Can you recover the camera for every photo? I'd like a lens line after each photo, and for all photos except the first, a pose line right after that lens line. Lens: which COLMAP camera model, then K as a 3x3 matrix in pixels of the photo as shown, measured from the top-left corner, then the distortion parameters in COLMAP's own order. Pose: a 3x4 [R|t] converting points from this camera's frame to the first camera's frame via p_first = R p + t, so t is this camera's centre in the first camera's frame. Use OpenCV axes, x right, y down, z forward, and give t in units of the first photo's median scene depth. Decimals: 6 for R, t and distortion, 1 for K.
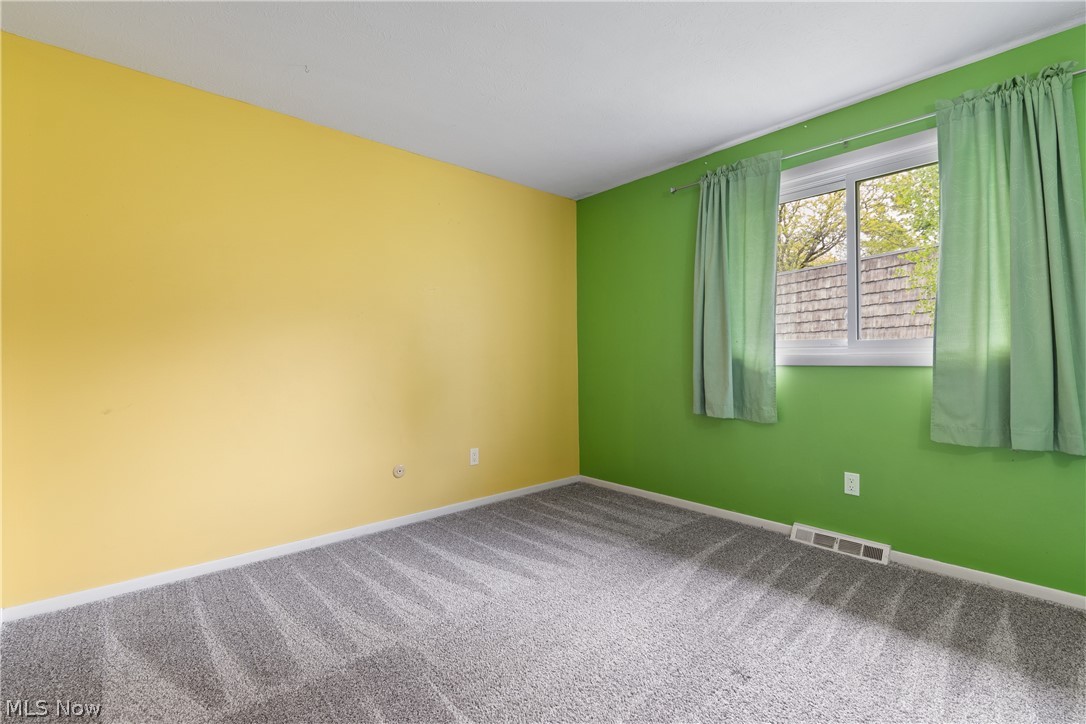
lens RADIAL K [[479.6, 0, 543.0], [0, 479.6, 362.0], [0, 0, 1]] dist [0.000722, 0.000273]
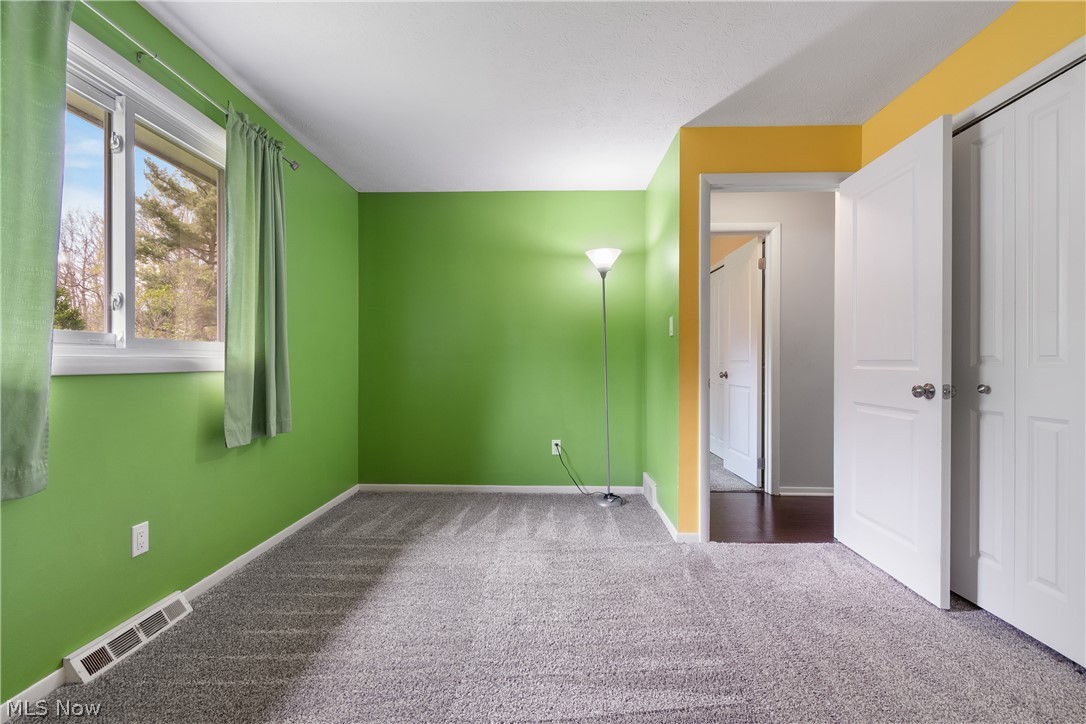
lens RADIAL K [[479.6, 0, 543.0], [0, 479.6, 362.0], [0, 0, 1]] dist [0.000722, 0.000273]
pose [[-0.726770, 0.005208, 0.686861, -0.320563], [0.011576, 0.999922, 0.004667, -0.005132], [-0.686783, 0.011343, -0.726774, 1.260524]]
